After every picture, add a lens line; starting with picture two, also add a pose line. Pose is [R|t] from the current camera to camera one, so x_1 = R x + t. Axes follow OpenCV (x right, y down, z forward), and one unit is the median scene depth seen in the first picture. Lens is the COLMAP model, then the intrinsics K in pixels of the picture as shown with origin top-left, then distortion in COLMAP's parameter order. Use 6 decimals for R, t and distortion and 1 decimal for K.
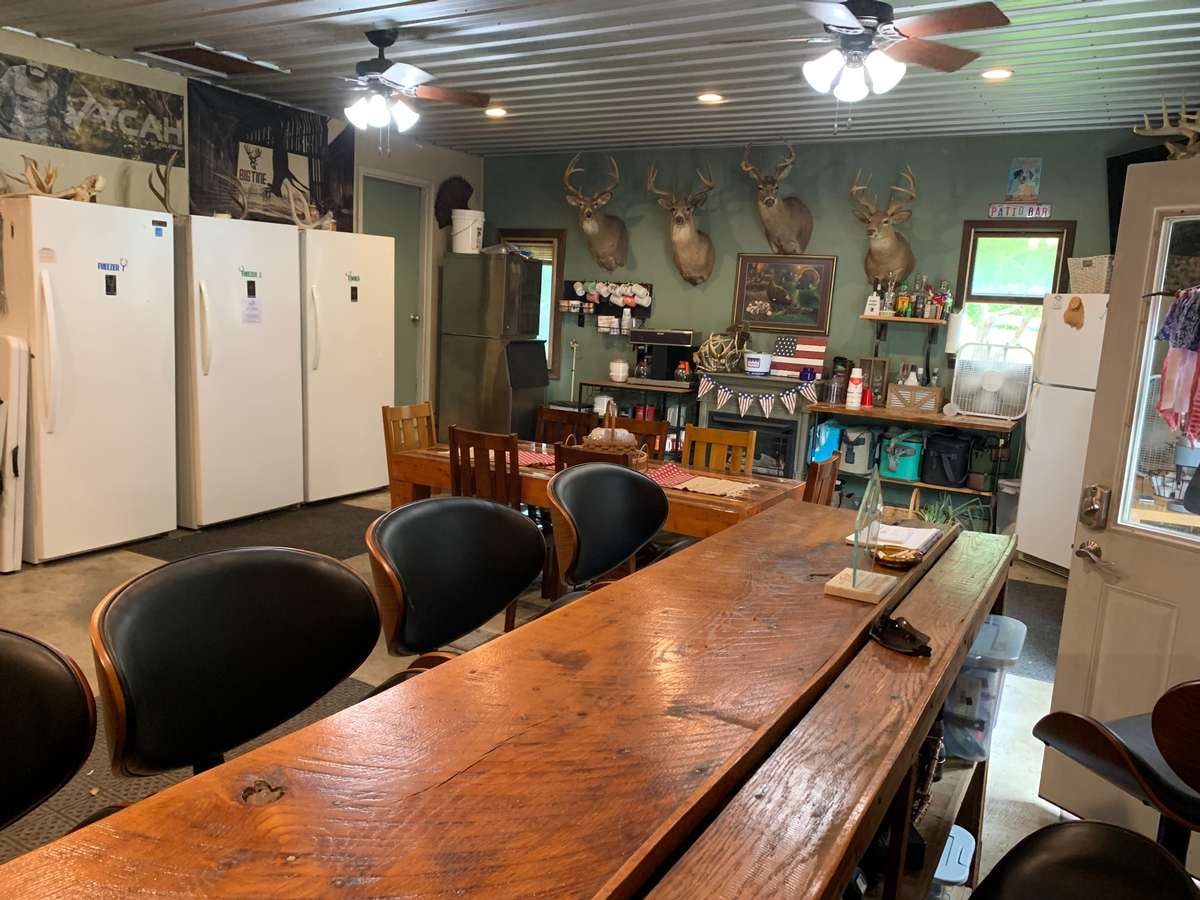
lens RADIAL K [[915.7, 0, 600.4], [0, 915.7, 457.0], [0, 0, 1]] dist [0.034074, -0.022179]
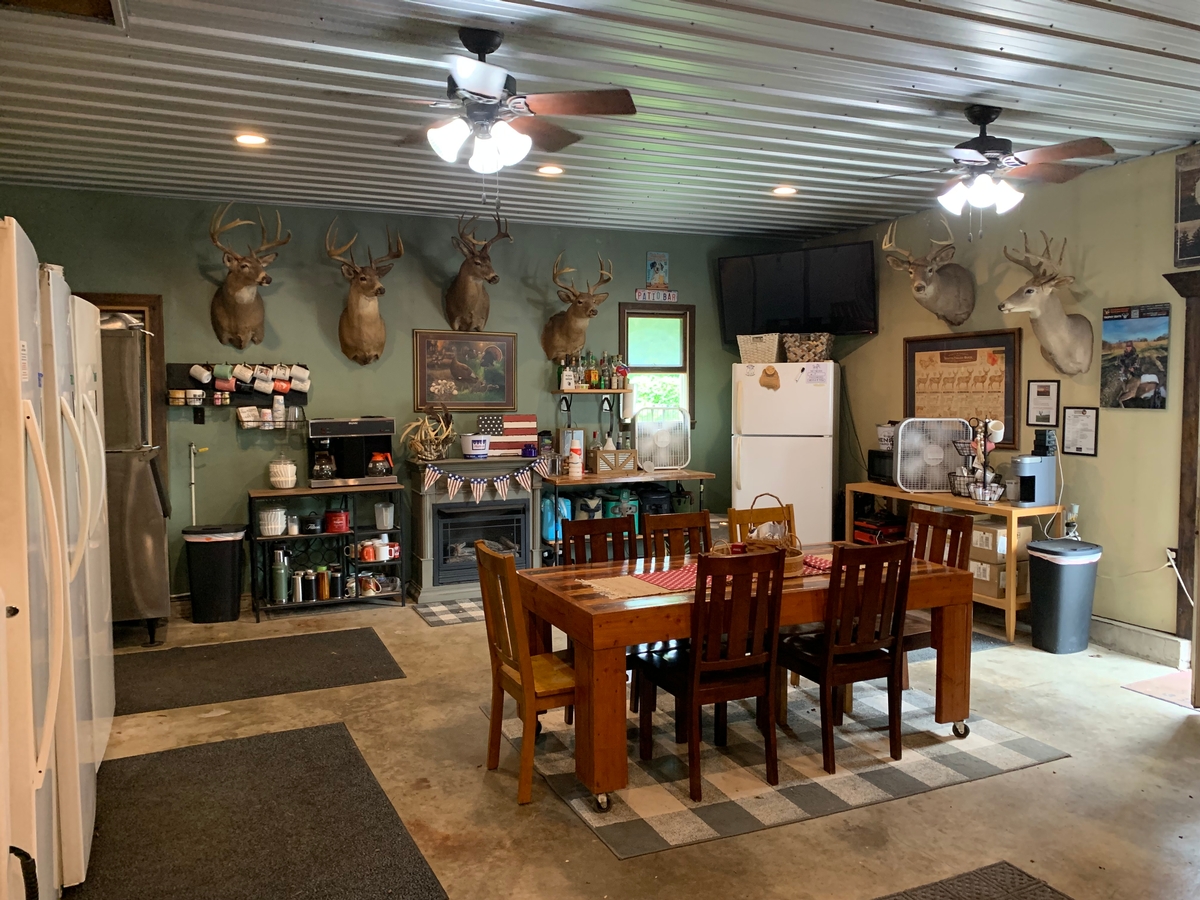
lens RADIAL K [[915.7, 0, 590.7], [0, 915.7, 450.0], [0, 0, 1]] dist [0.034074, -0.022179]
pose [[0.604055, -0.101300, 0.790478, -0.486300], [0.168191, 0.985752, -0.002202, -0.074183], [-0.778992, 0.134282, 0.612486, 0.330132]]
